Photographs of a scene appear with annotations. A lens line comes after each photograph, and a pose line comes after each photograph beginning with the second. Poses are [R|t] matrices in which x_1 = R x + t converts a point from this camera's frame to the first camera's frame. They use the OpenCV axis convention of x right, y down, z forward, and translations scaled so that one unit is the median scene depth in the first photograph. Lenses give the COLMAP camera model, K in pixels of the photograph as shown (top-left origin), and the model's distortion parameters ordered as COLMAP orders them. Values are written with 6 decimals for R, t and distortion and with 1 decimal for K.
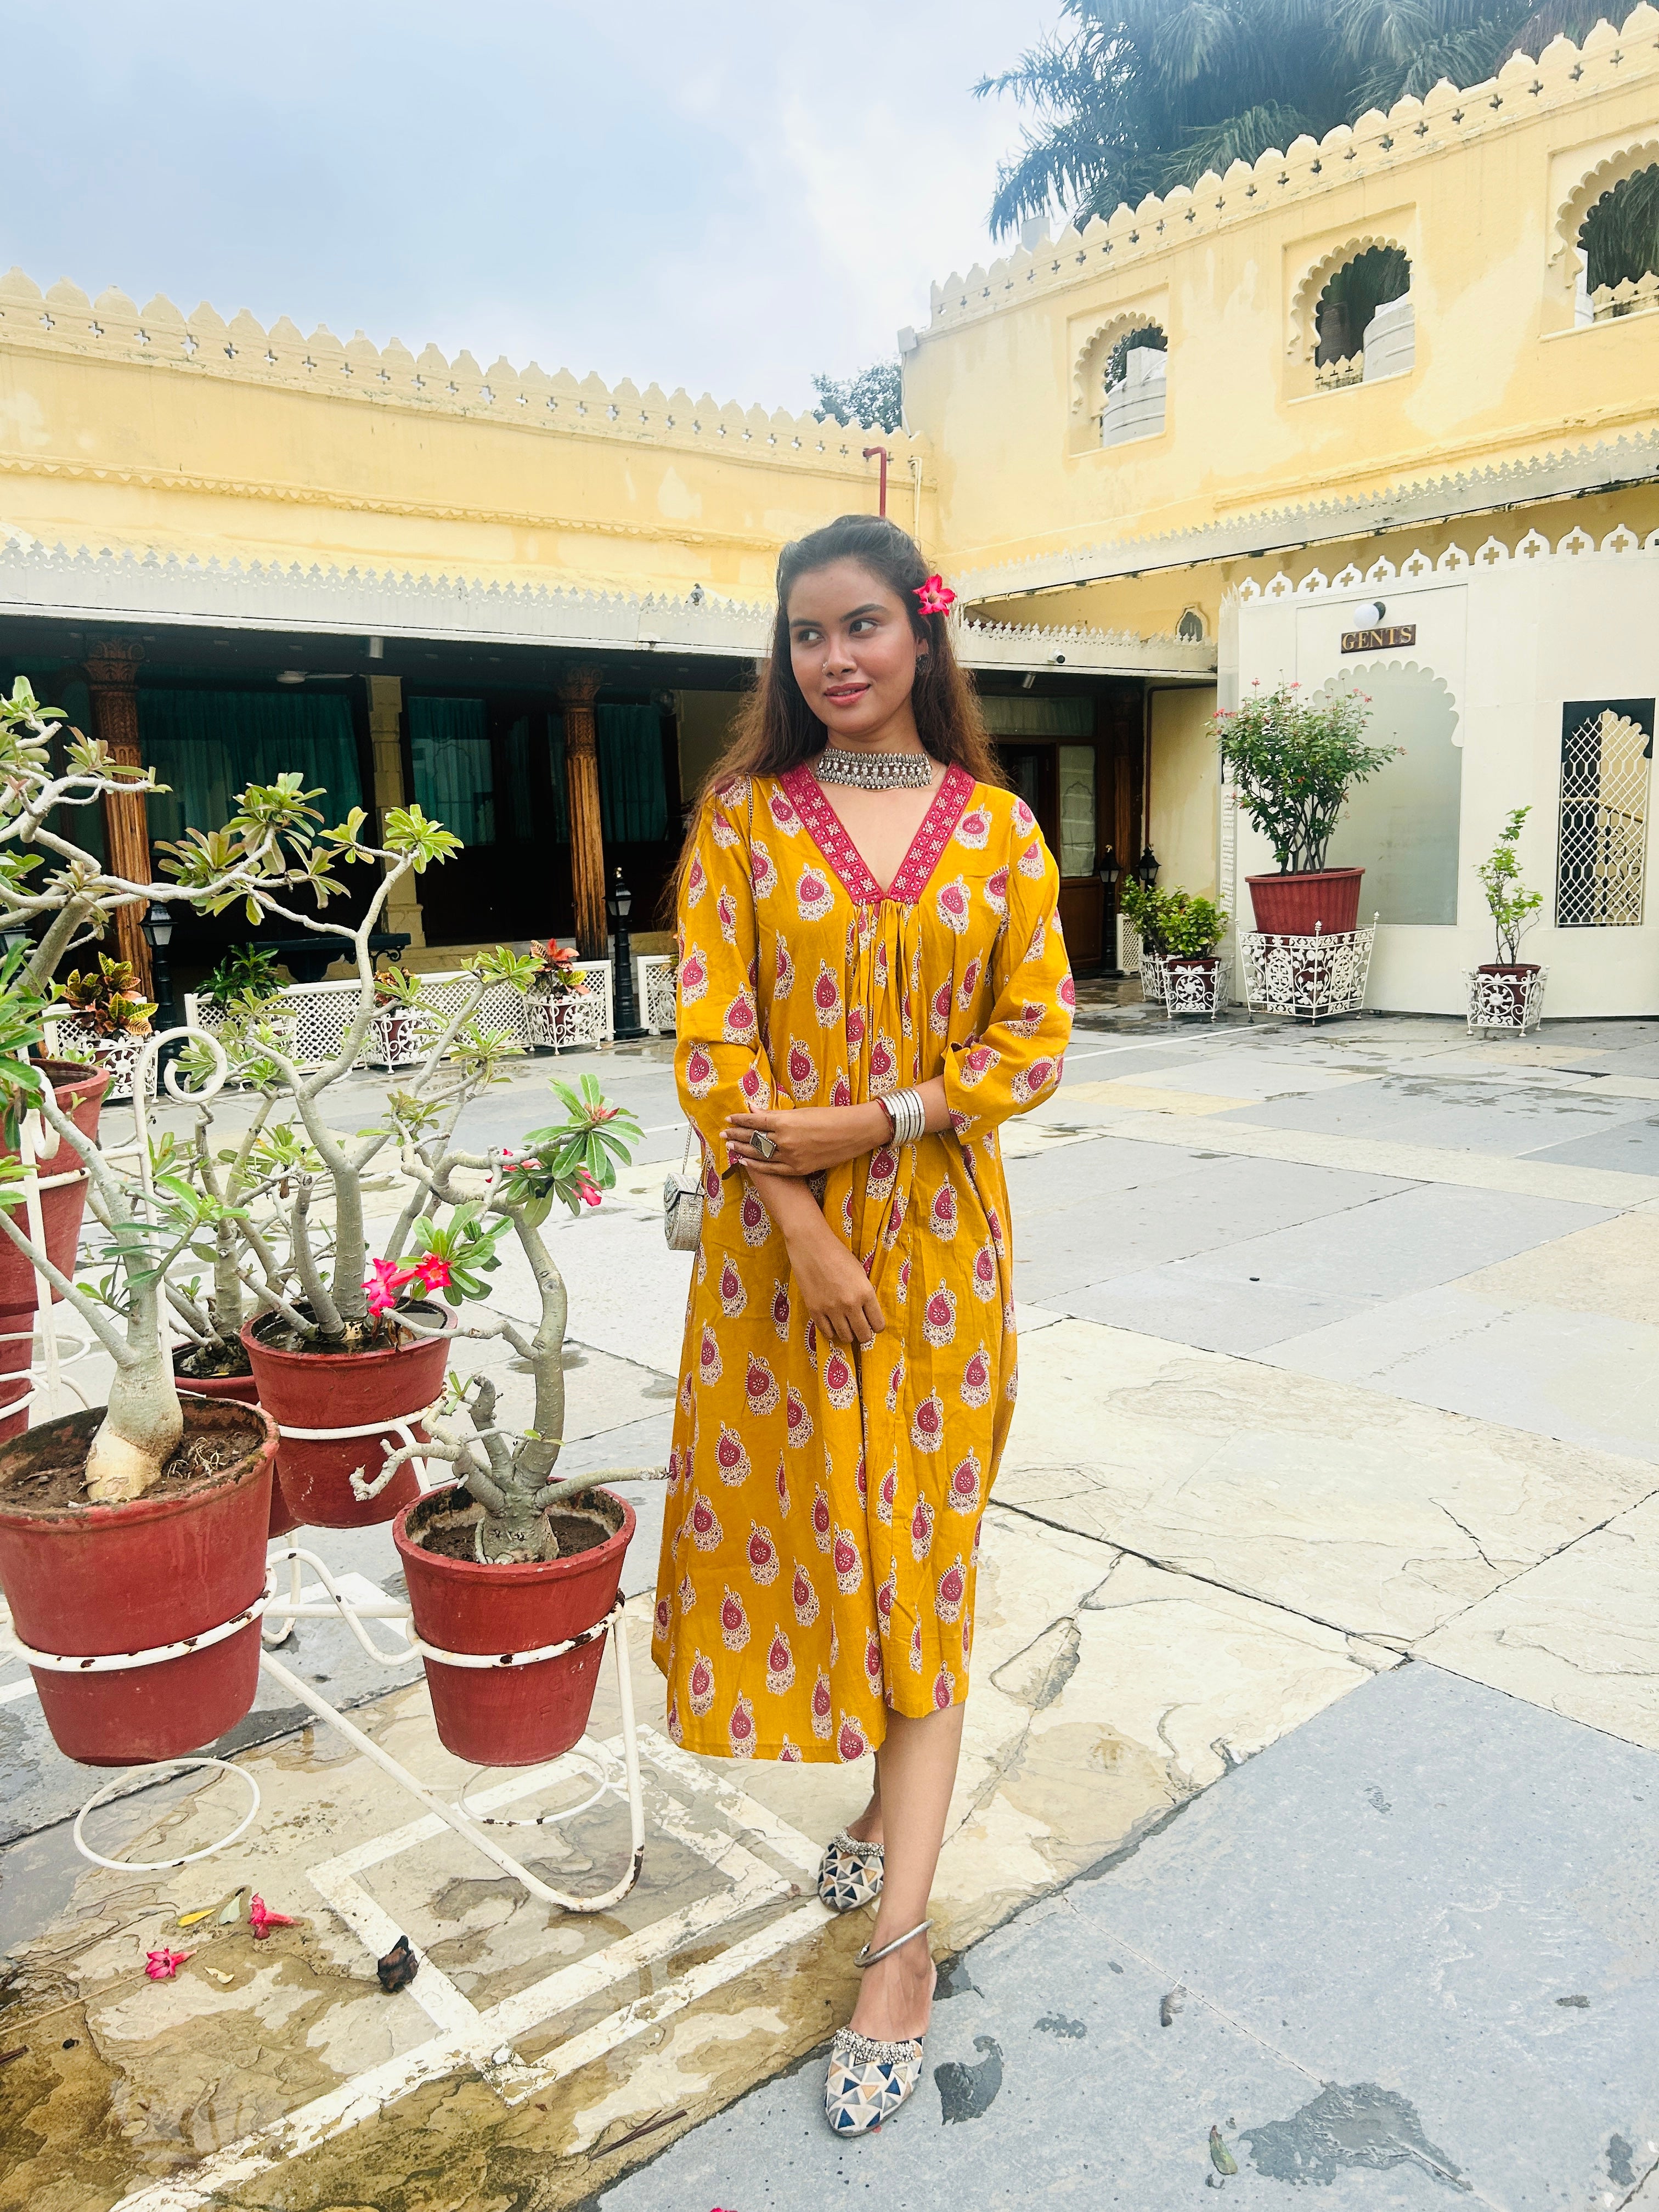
lens RADIAL K [[1727.6, 0, 843.9], [0, 1727.6, 1100.7], [0, 0, 1]] dist [0.043527, -0.054878]
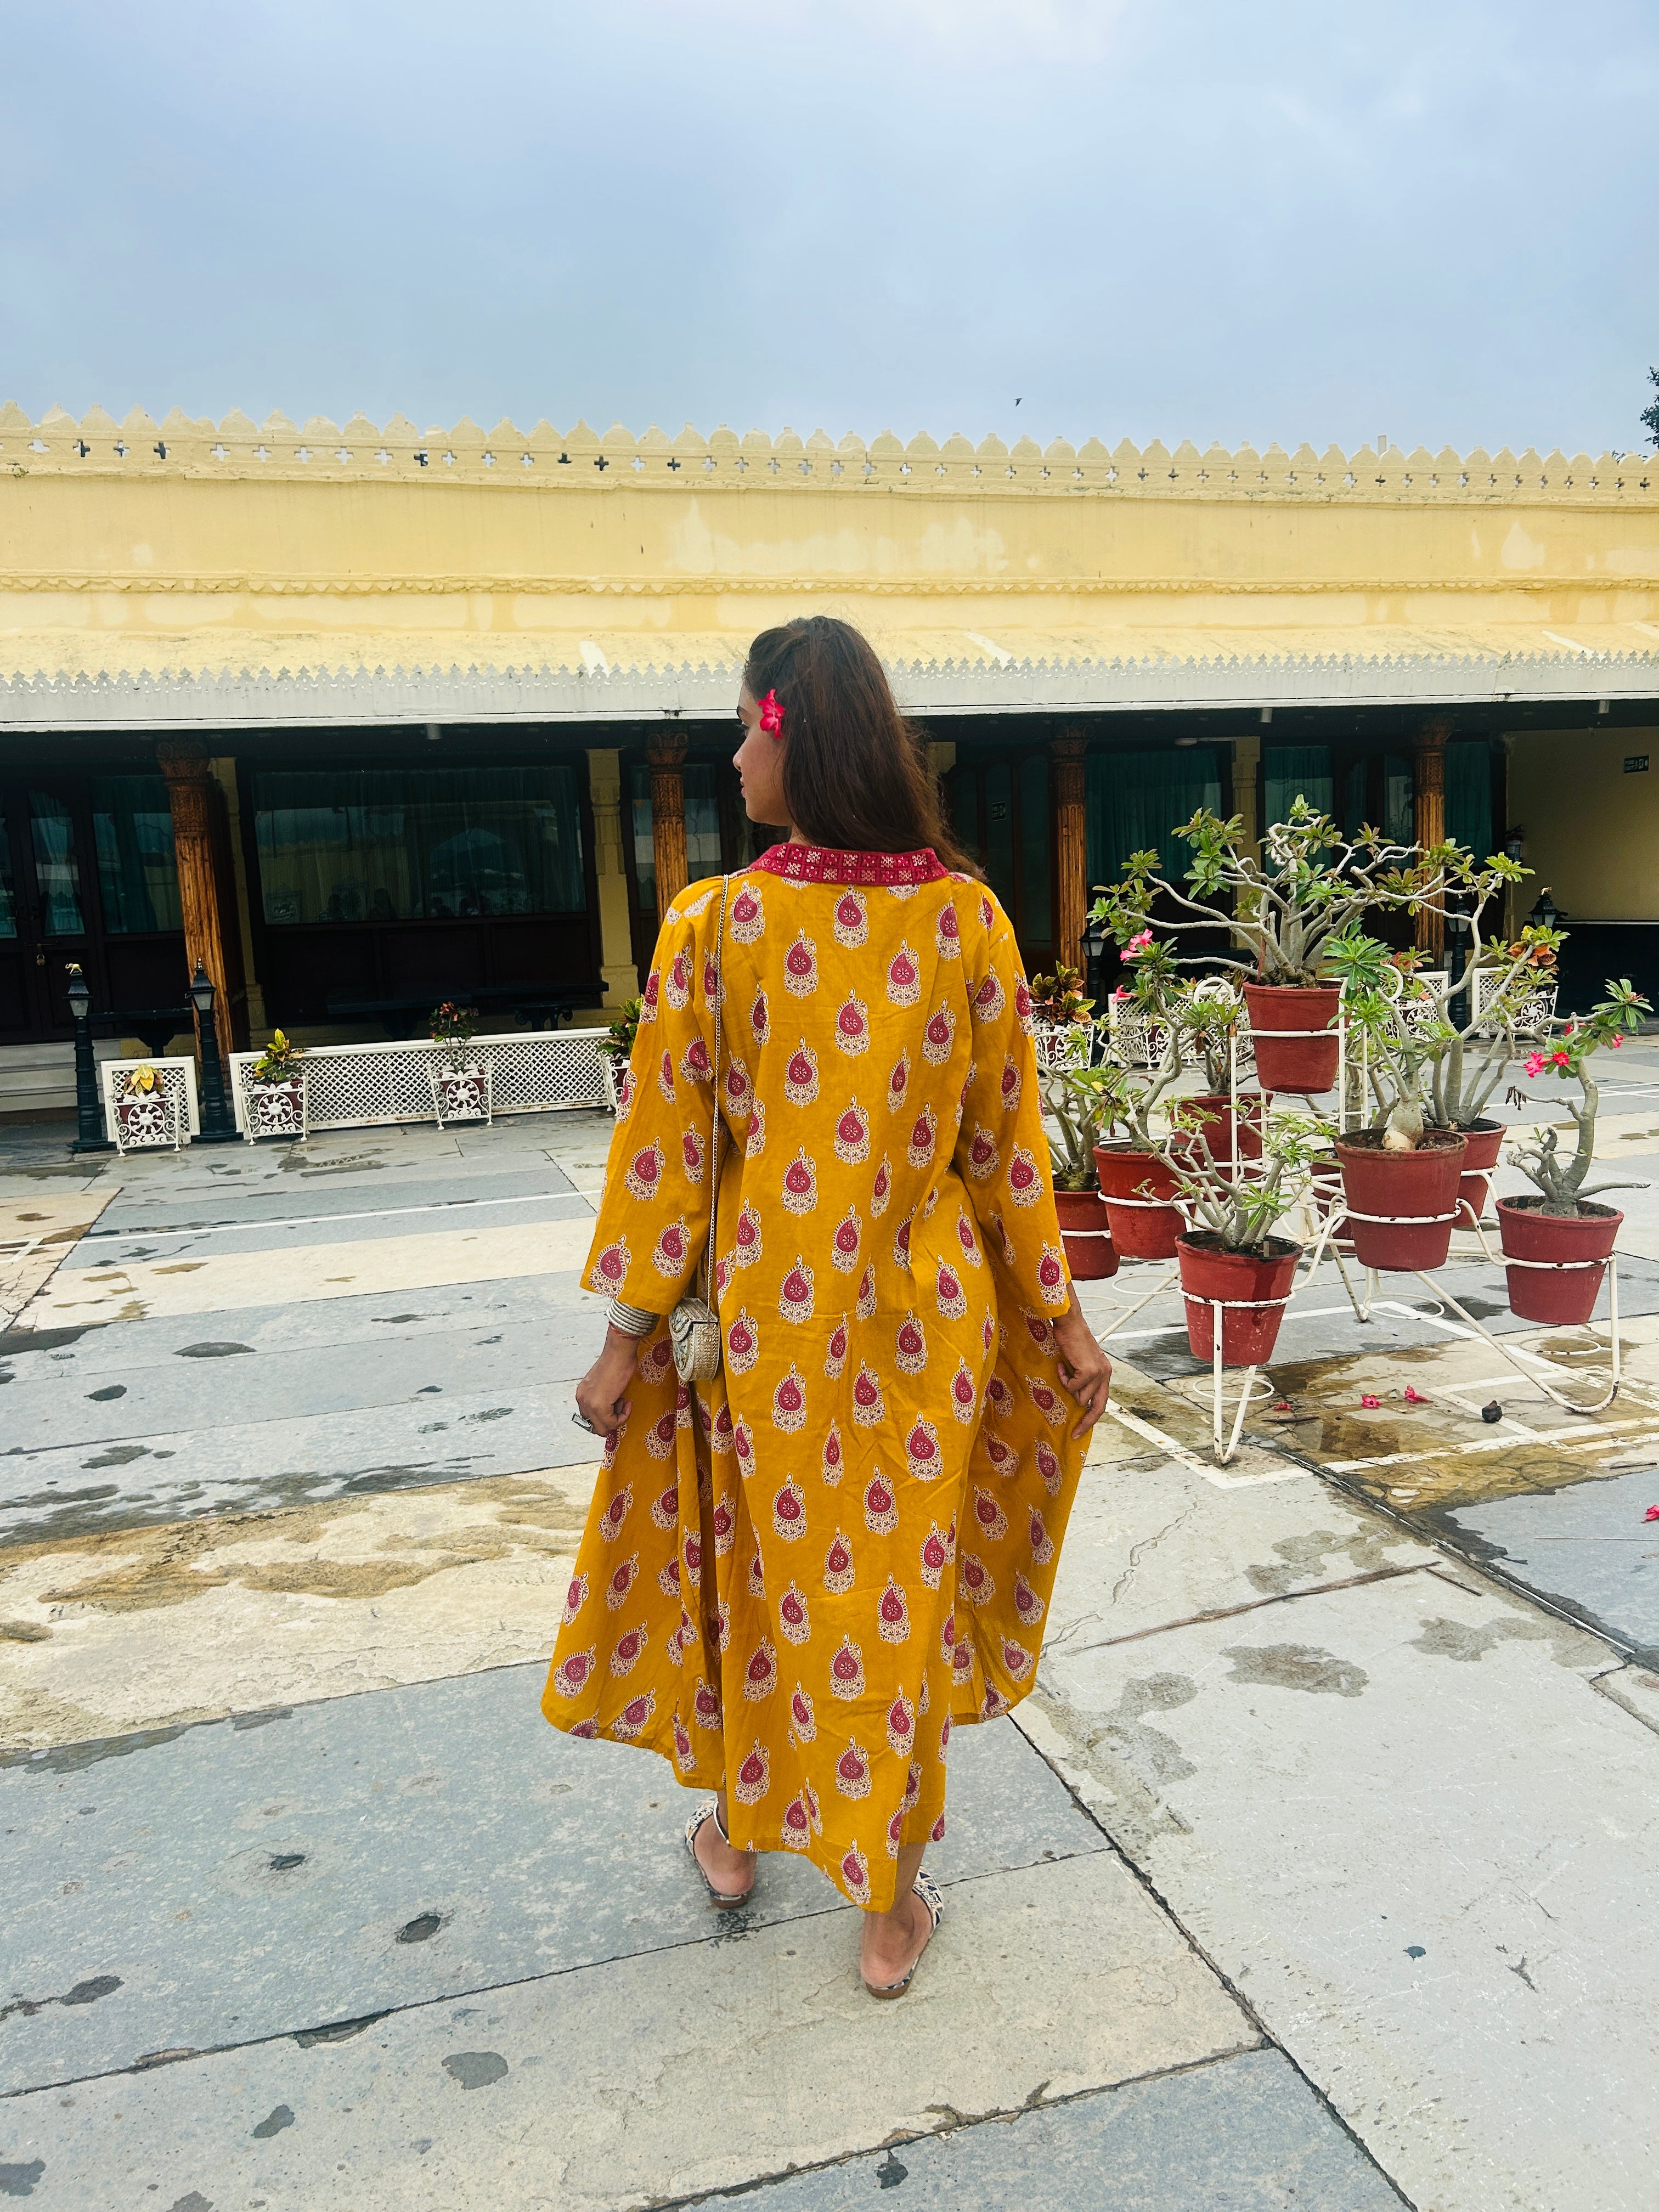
lens RADIAL K [[1727.6, 0, 824.3], [0, 1727.6, 1129.1], [0, 0, 1]] dist [0.043527, -0.054878]
pose [[0.906232, 0.046155, -0.420253, -0.033016], [-0.046432, 0.998876, 0.009577, 0.047539], [0.420222, 0.010835, 0.907357, -0.331375]]
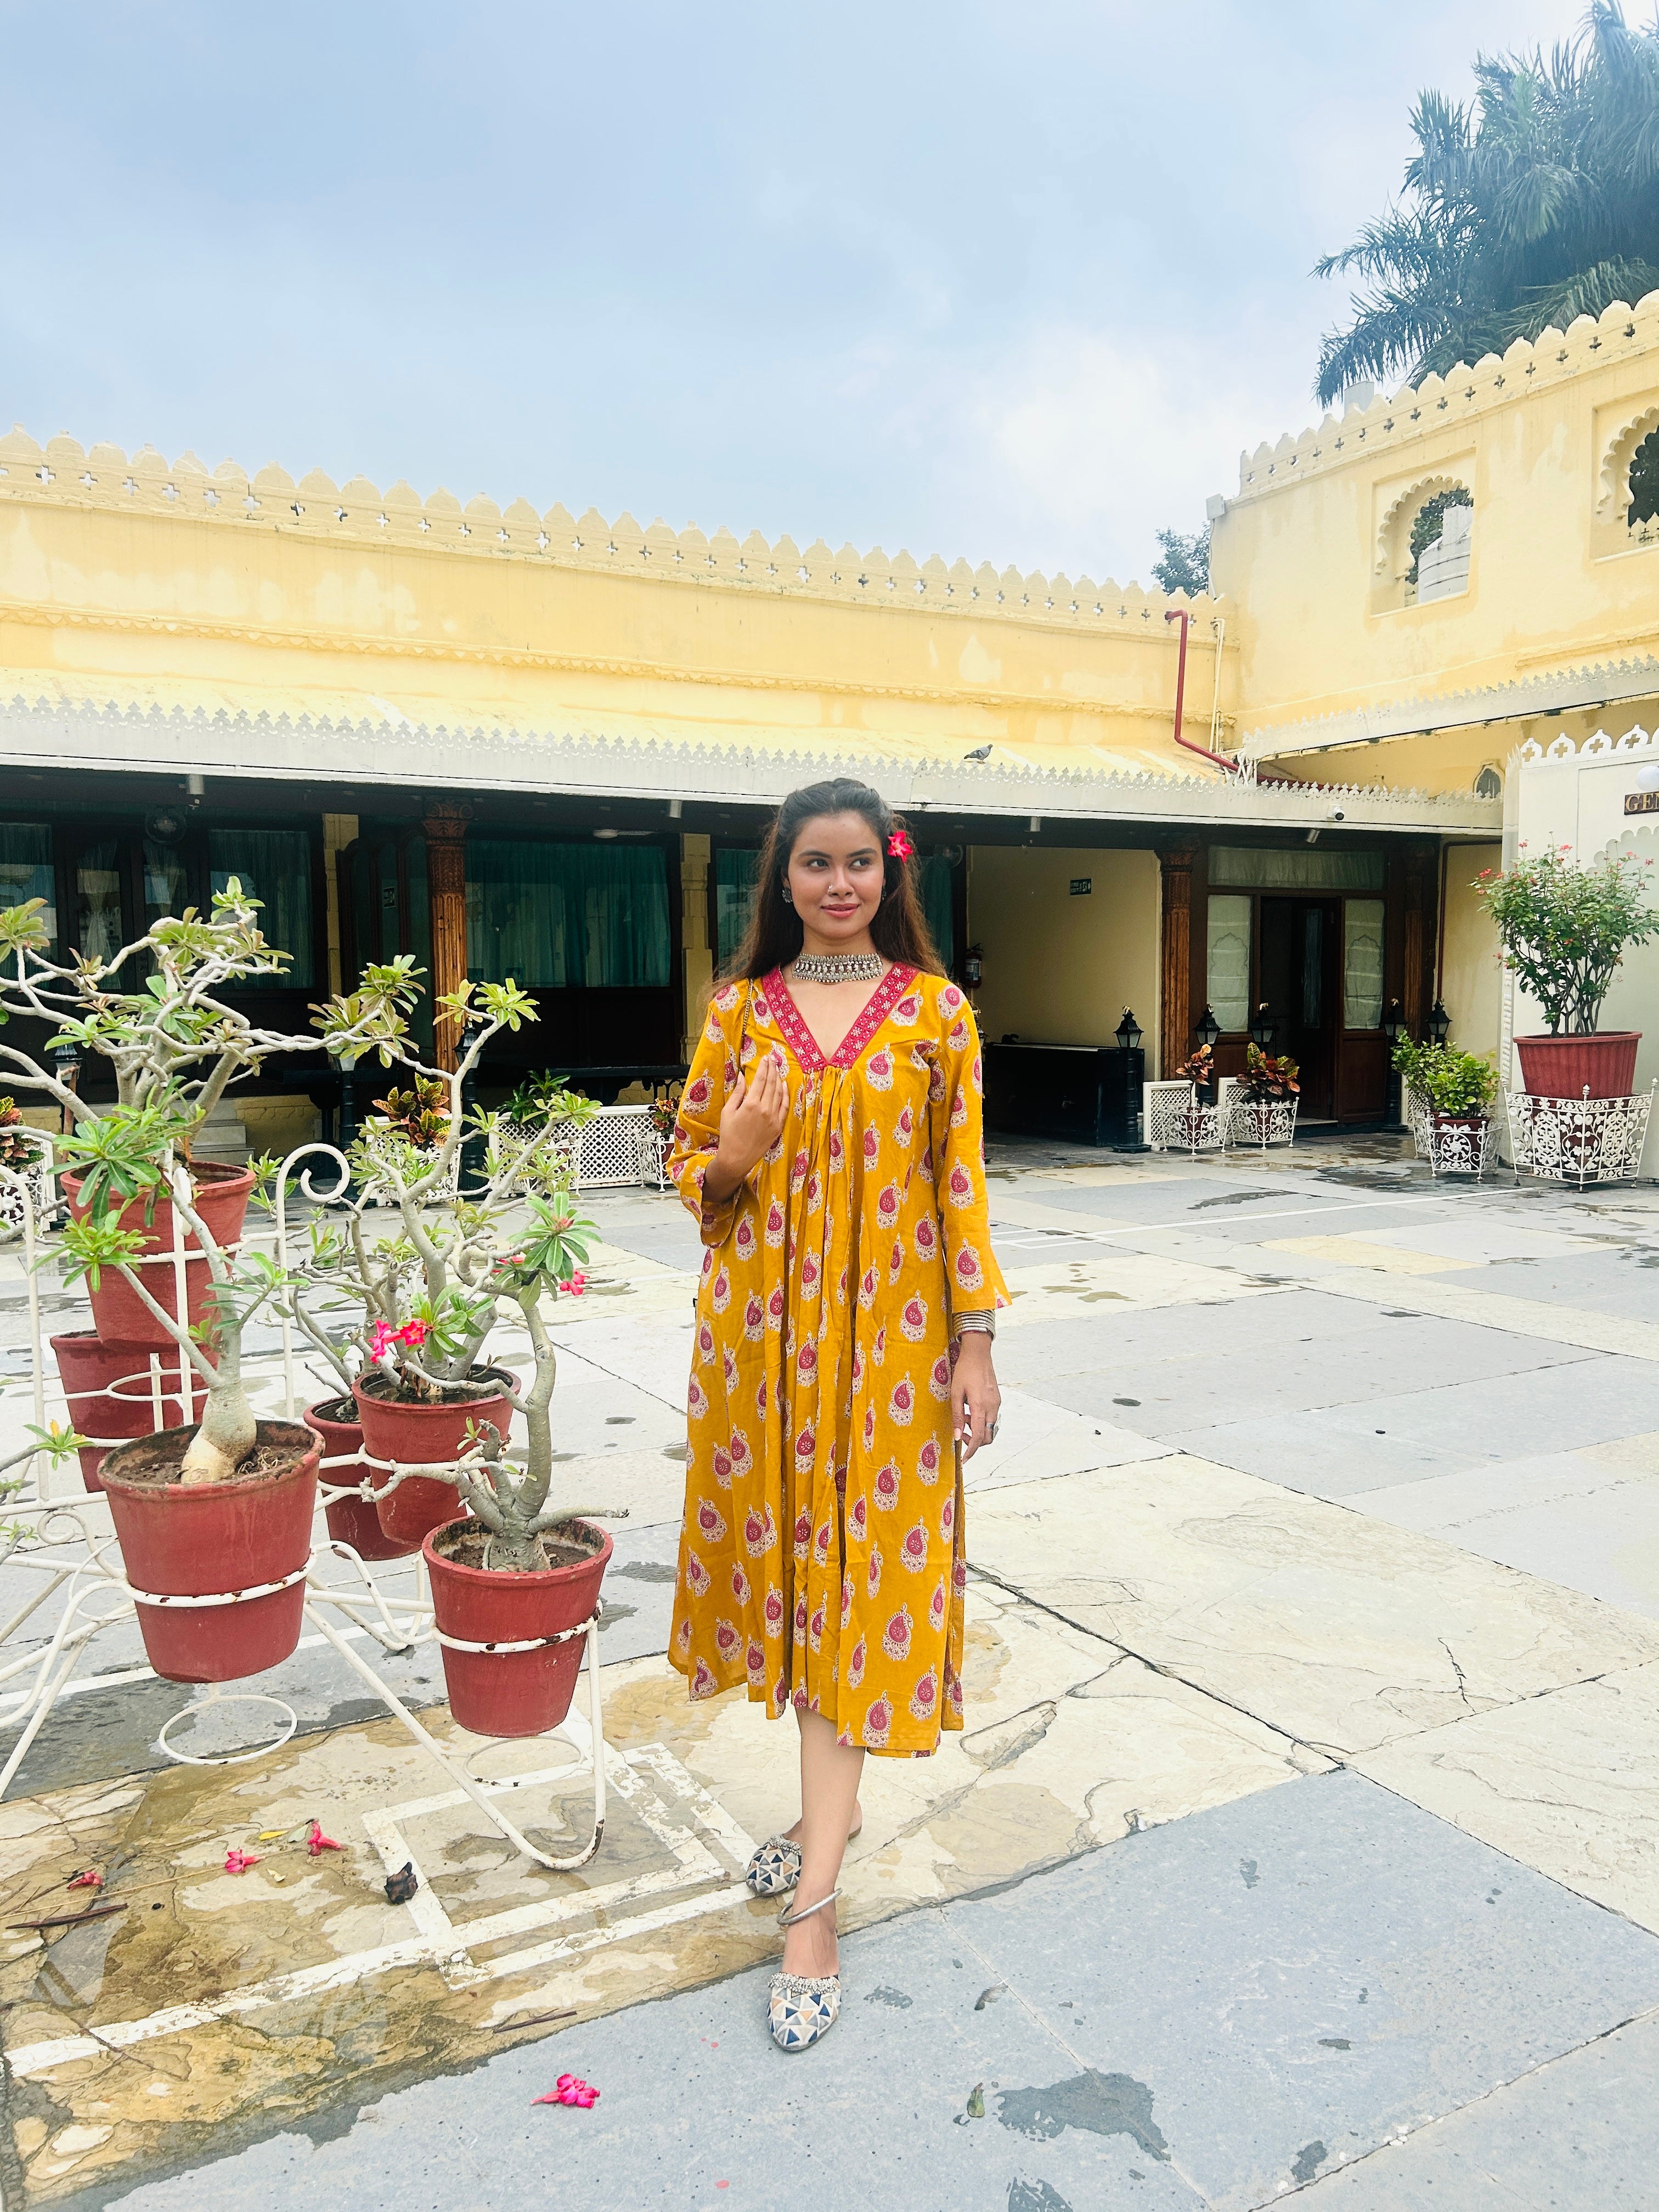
lens RADIAL K [[1727.6, 0, 821.8], [0, 1727.6, 1121.2], [0, 0, 1]] dist [0.043527, -0.054878]
pose [[0.978075, 0.041929, -0.203990, 0.076515], [-0.055357, 0.996628, -0.060572, -0.000366], [0.200763, 0.070536, 0.977097, -0.061062]]
